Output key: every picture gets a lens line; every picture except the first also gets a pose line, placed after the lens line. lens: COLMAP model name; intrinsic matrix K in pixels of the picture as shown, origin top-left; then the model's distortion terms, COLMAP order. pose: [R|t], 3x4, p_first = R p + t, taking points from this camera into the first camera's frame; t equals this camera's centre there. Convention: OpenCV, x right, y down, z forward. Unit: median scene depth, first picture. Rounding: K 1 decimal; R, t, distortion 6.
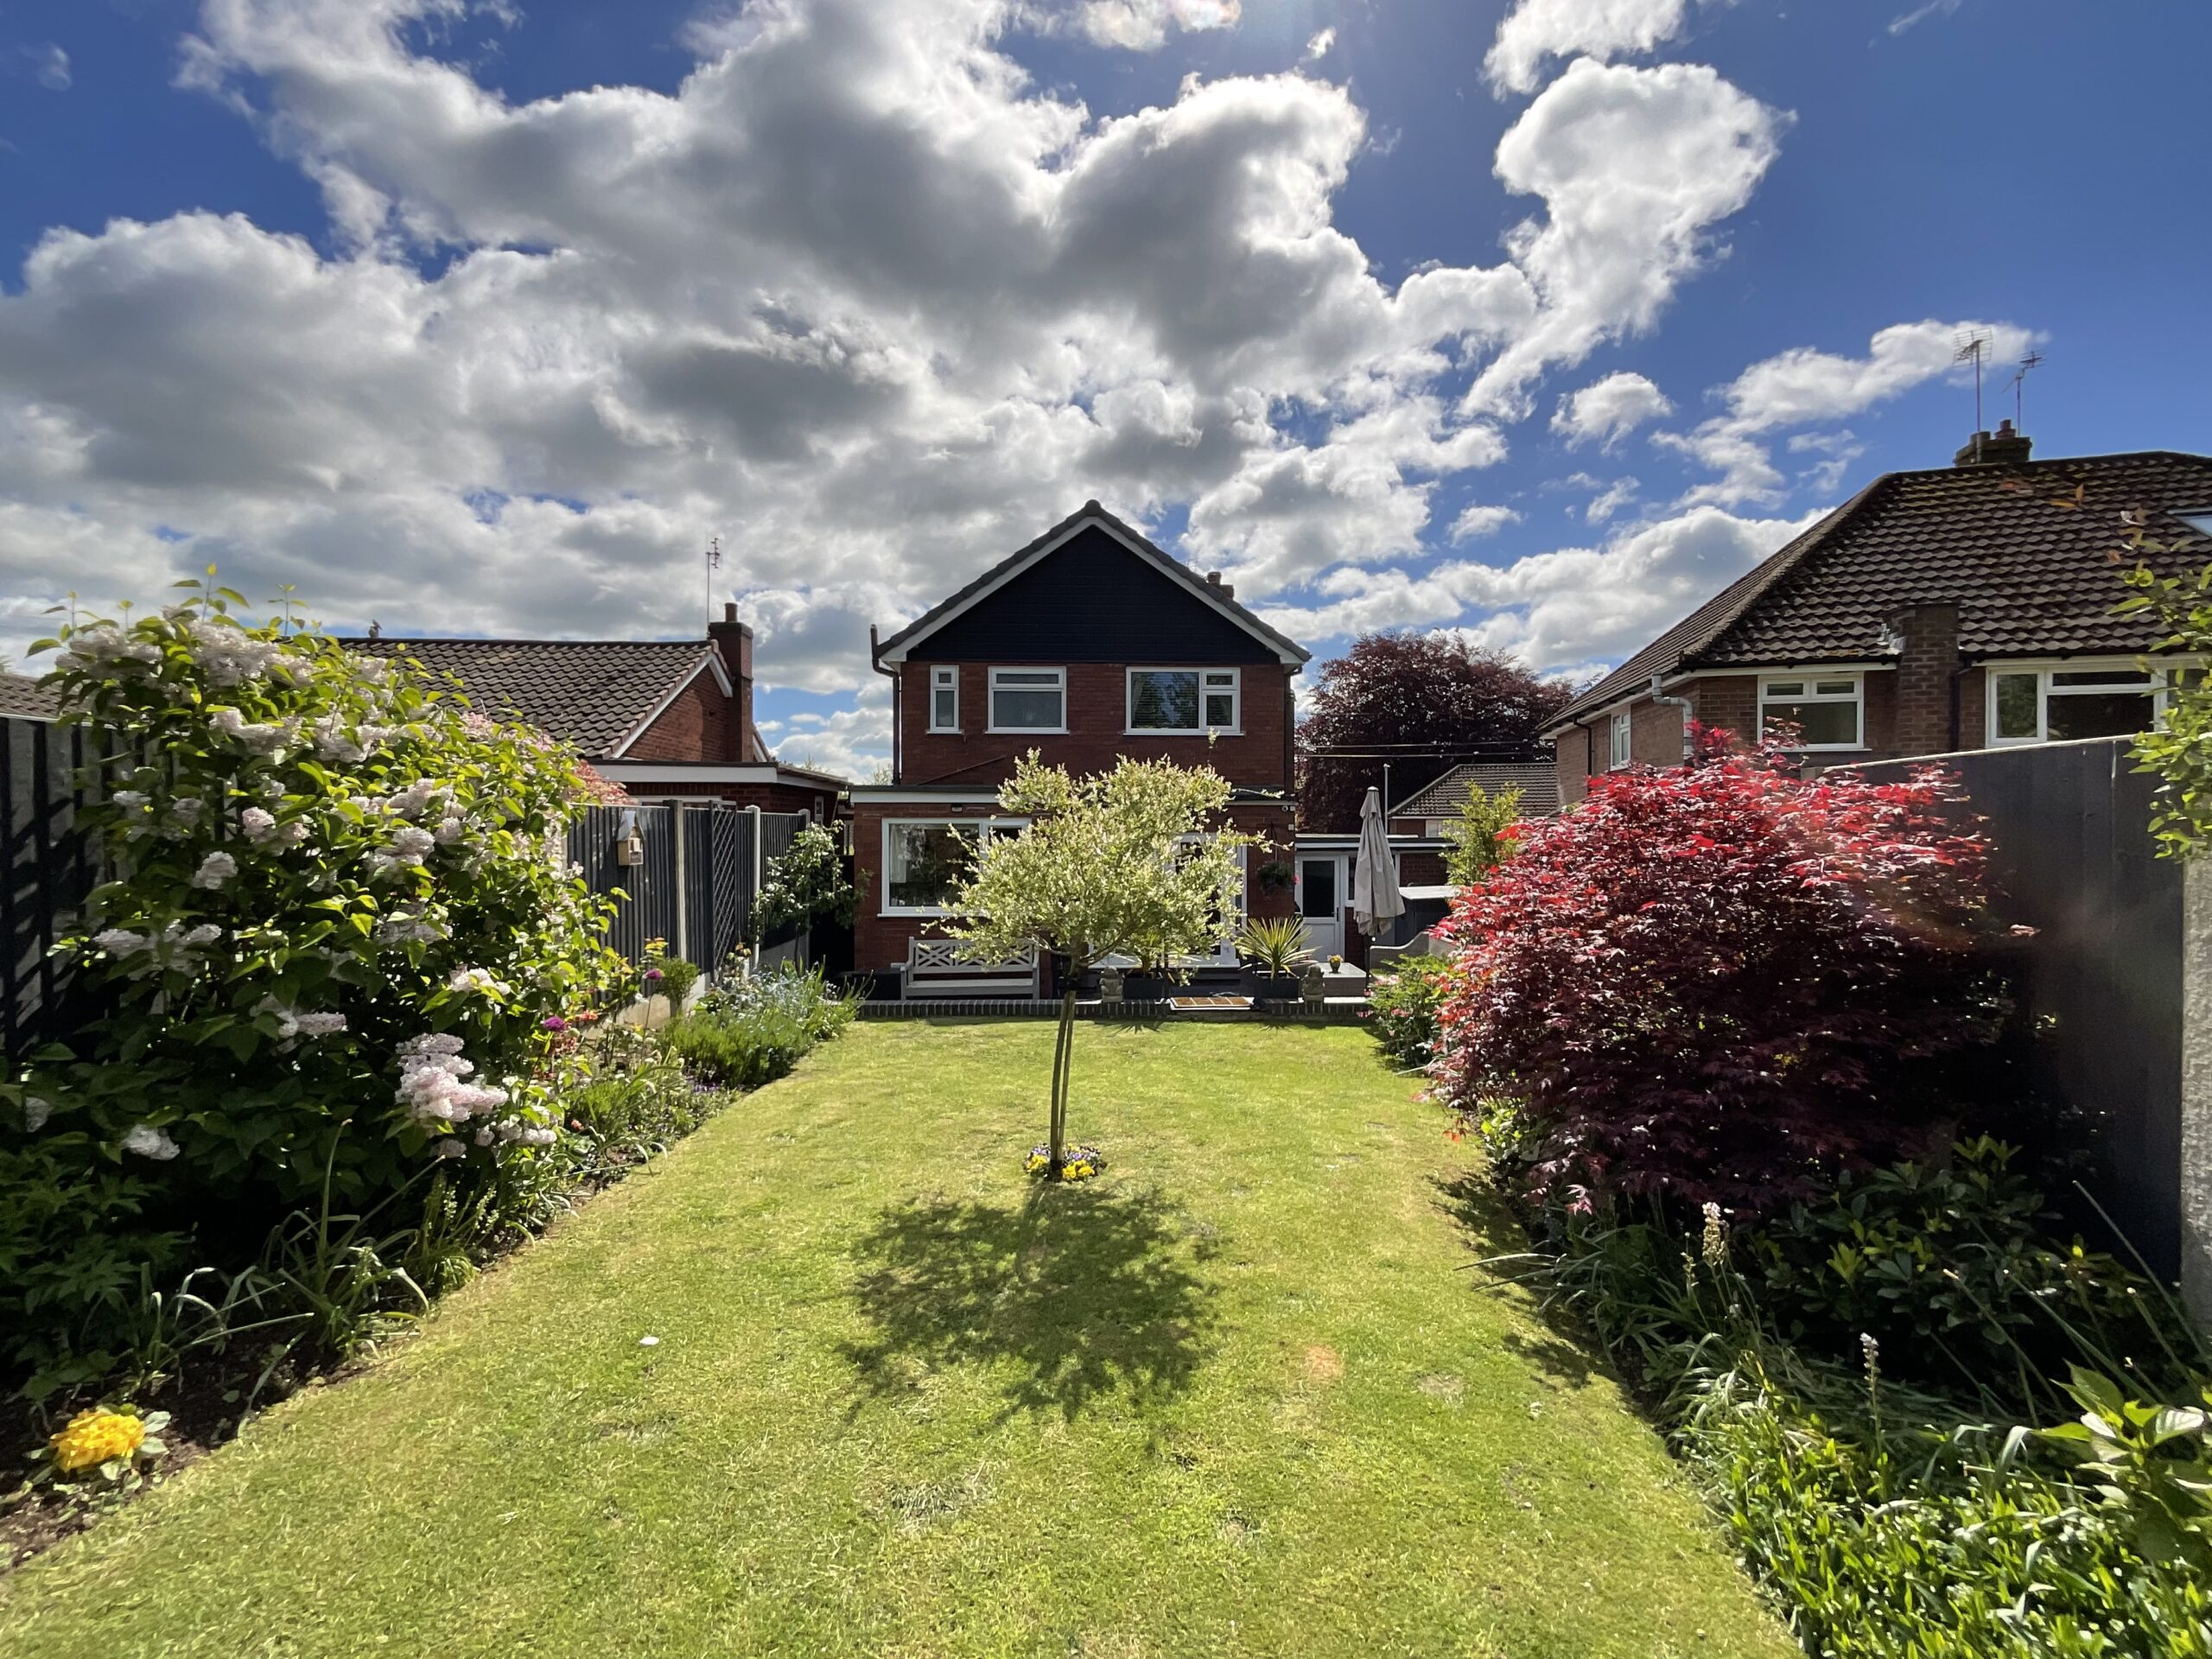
lens RADIAL K [[901.5, 0, 1106.0], [0, 901.5, 829.5], [0, 0, 1]] dist [-0.001348, 0.000333]
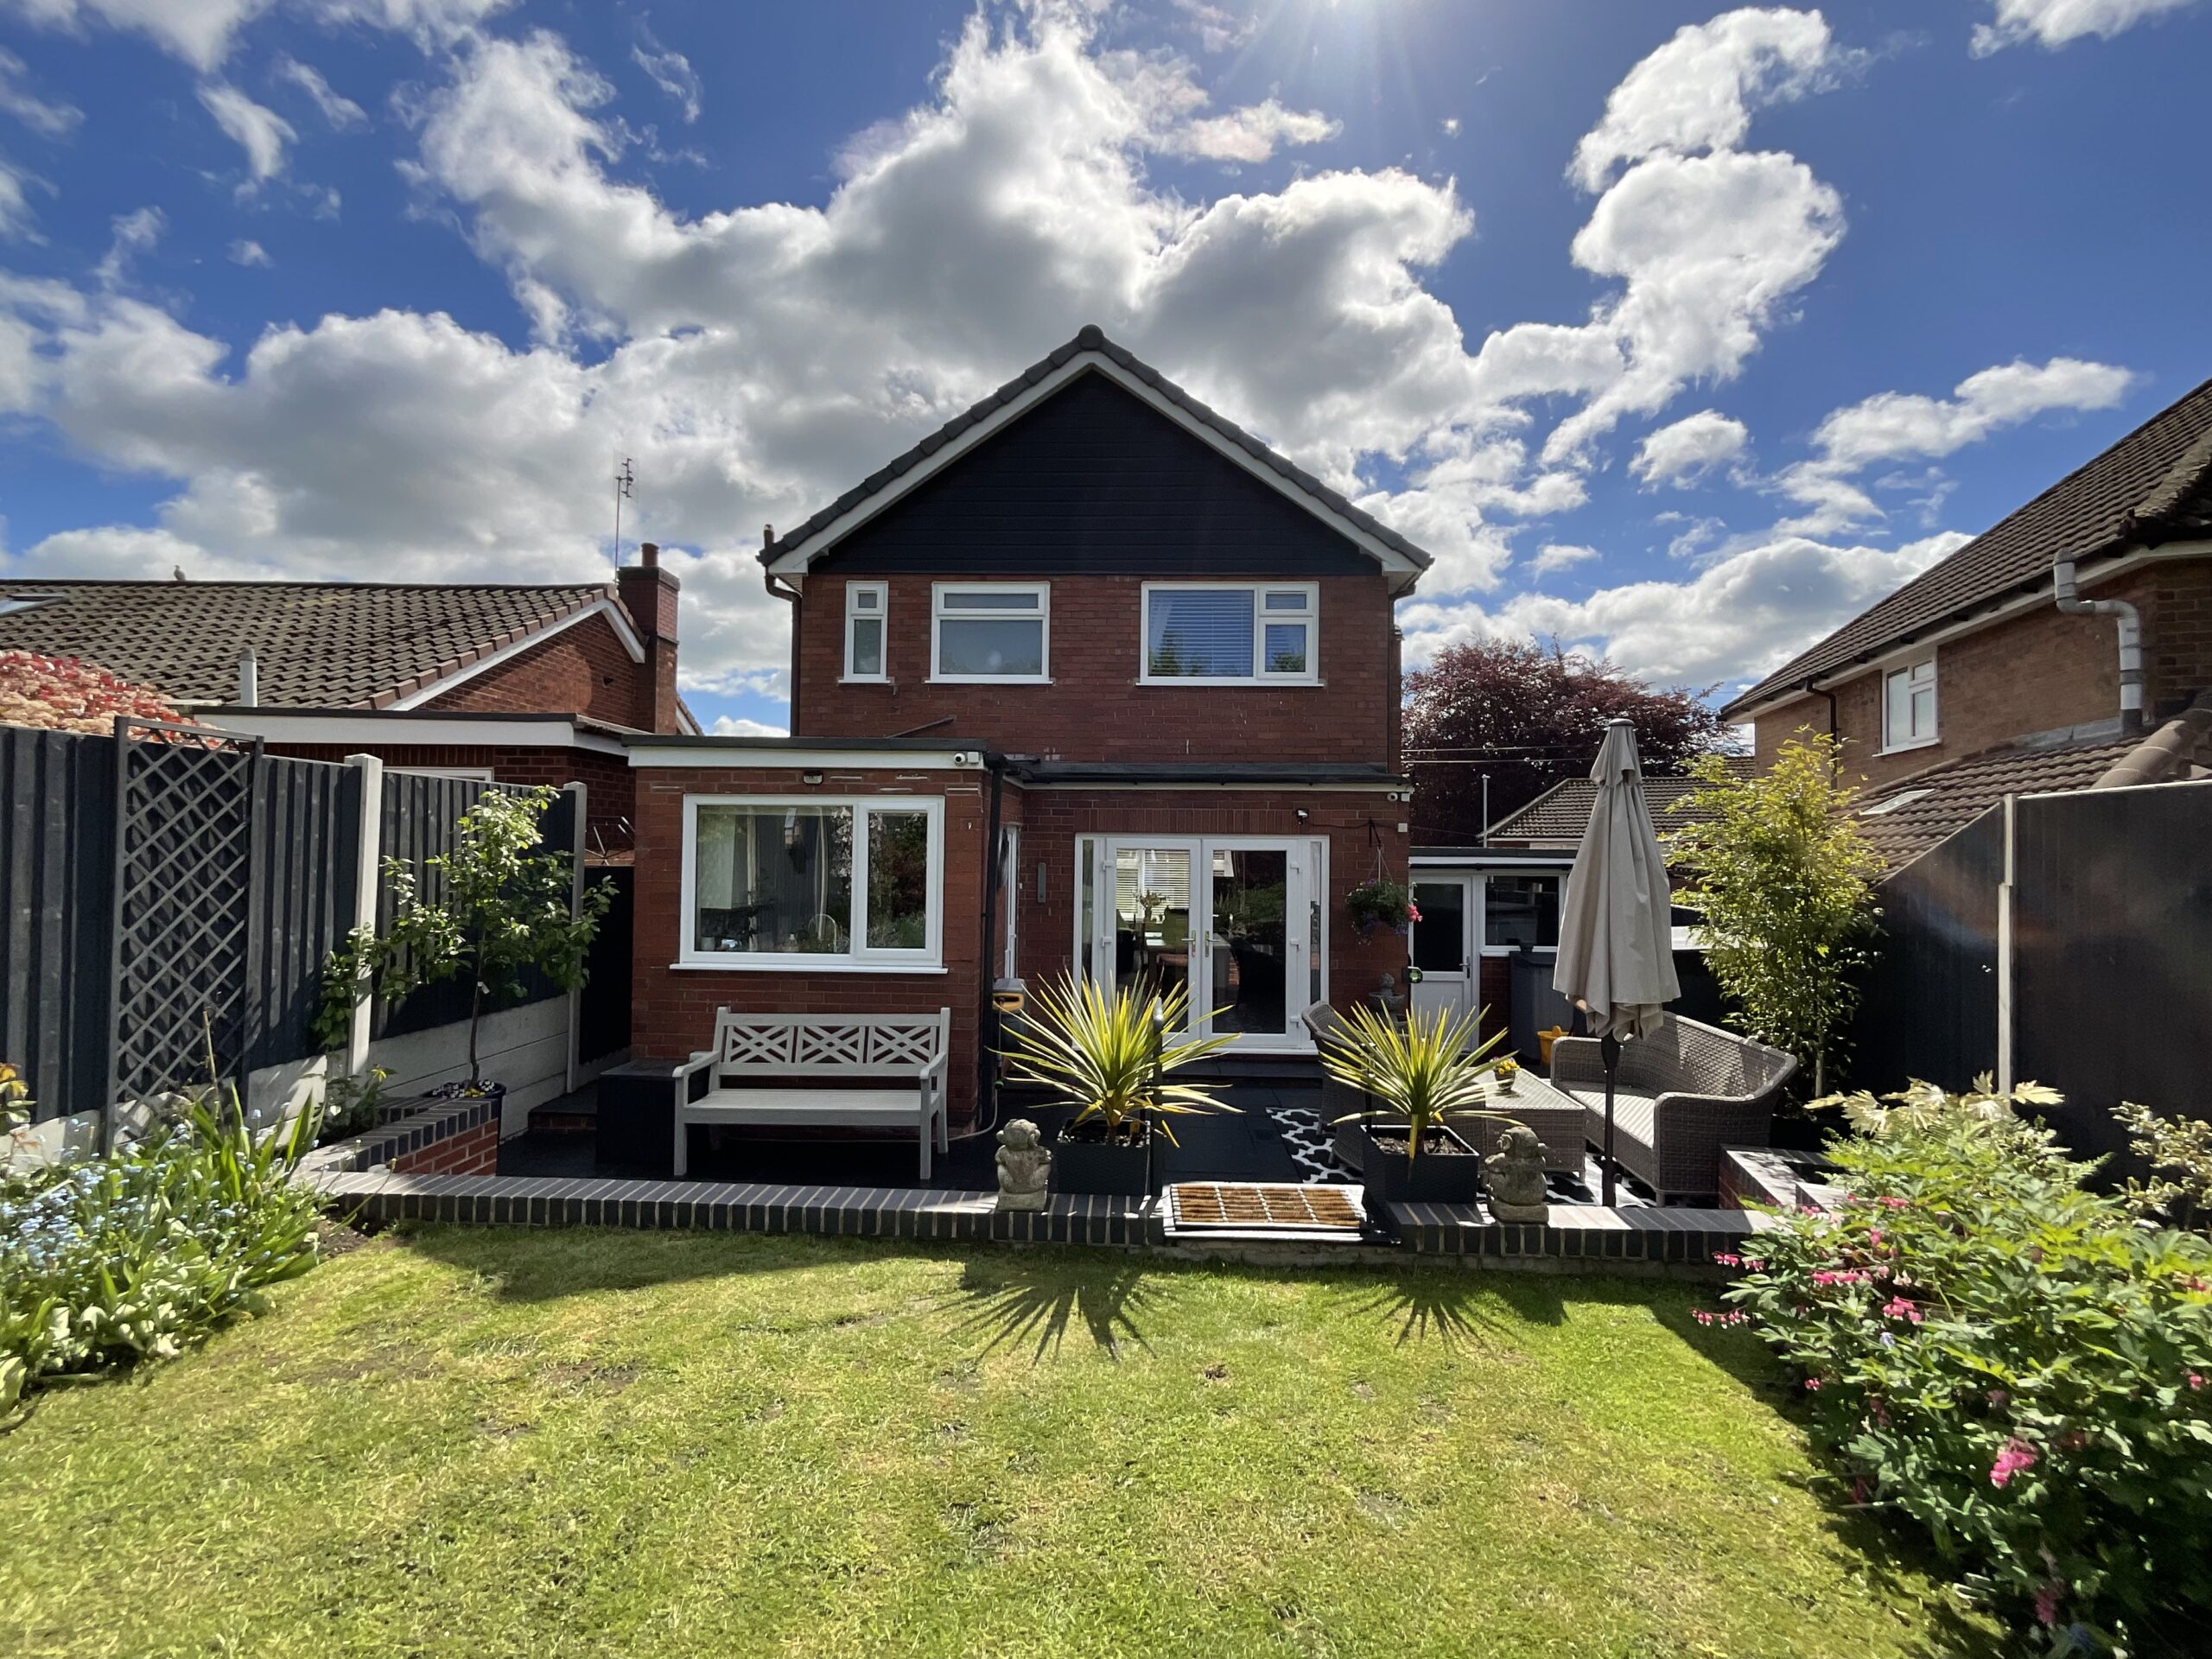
lens RADIAL K [[901.5, 0, 1106.0], [0, 901.5, 829.5], [0, 0, 1]] dist [-0.001348, 0.000333]
pose [[0.997490, 0.008684, -0.070276, 0.044308], [-0.010763, 0.999514, -0.029264, 0.017964], [0.069988, 0.029946, 0.997098, 0.354451]]
